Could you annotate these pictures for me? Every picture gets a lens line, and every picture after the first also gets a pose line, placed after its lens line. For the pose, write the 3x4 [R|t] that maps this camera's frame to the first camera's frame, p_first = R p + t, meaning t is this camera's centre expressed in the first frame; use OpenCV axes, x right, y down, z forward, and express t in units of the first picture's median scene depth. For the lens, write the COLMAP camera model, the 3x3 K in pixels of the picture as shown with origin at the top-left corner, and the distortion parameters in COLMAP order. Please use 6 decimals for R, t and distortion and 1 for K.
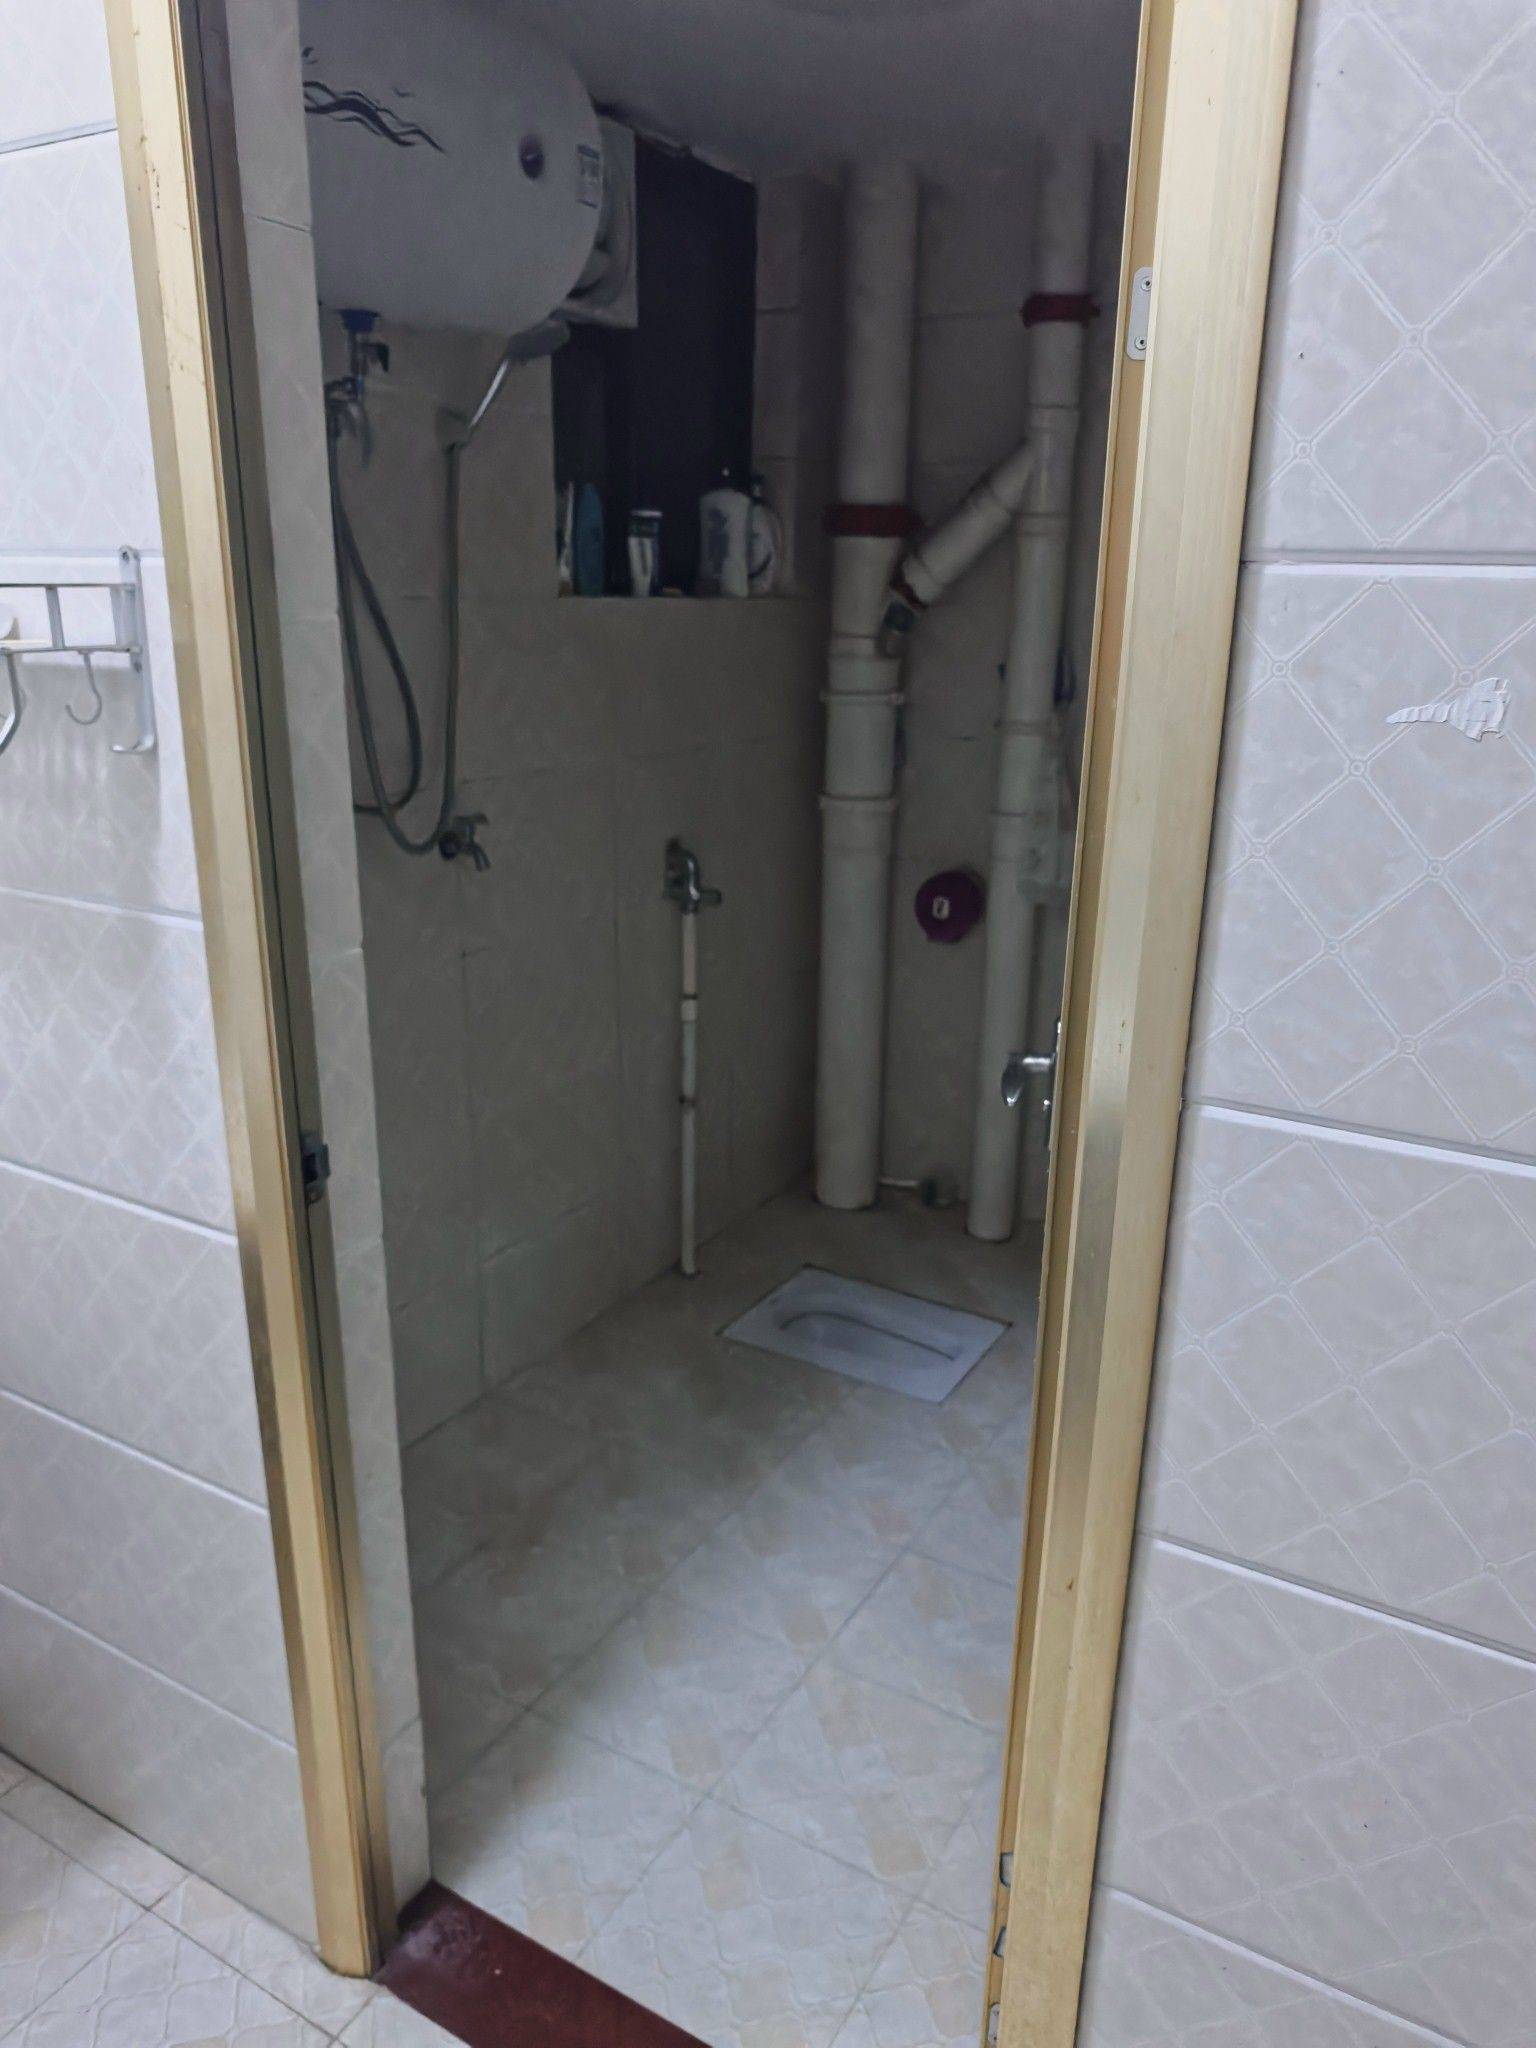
lens RADIAL K [[1408.8, 0, 755.4], [0, 1408.8, 1032.9], [0, 0, 1]] dist [-0.018777, 0.010387]
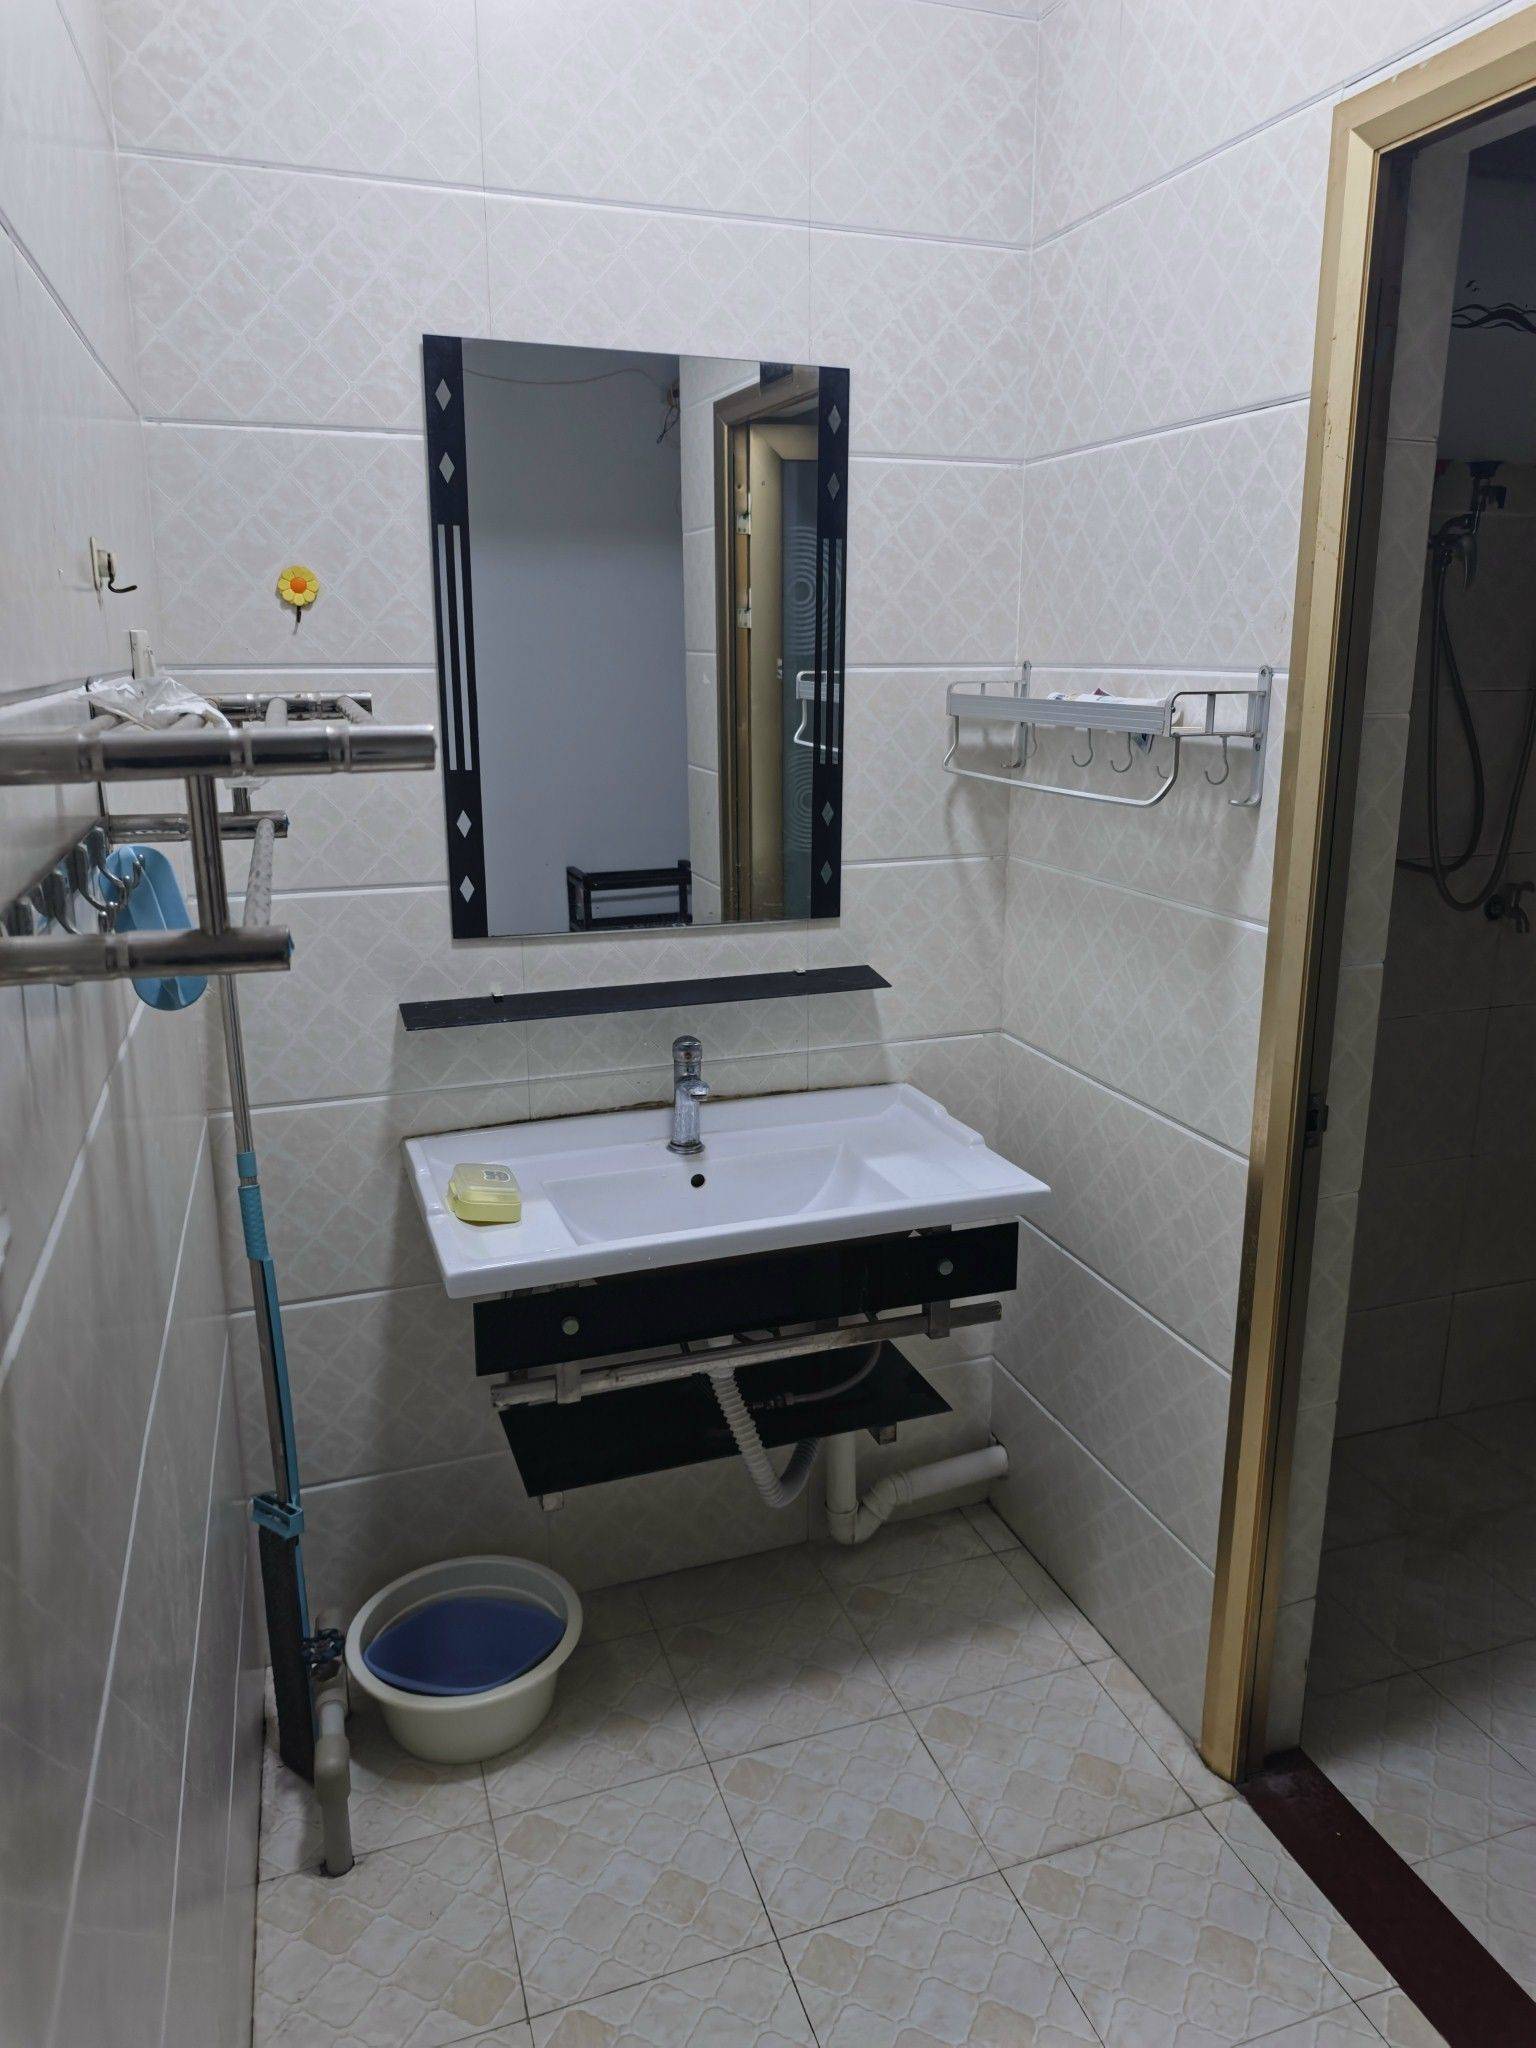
lens RADIAL K [[1408.8, 0, 758.2], [0, 1408.8, 1015.5], [0, 0, 1]] dist [-0.018777, 0.010387]
pose [[0.744330, 0.147865, -0.651236, 0.142900], [-0.186833, 0.982346, 0.009503, 0.083014], [0.641144, 0.114599, 0.758816, -0.353876]]
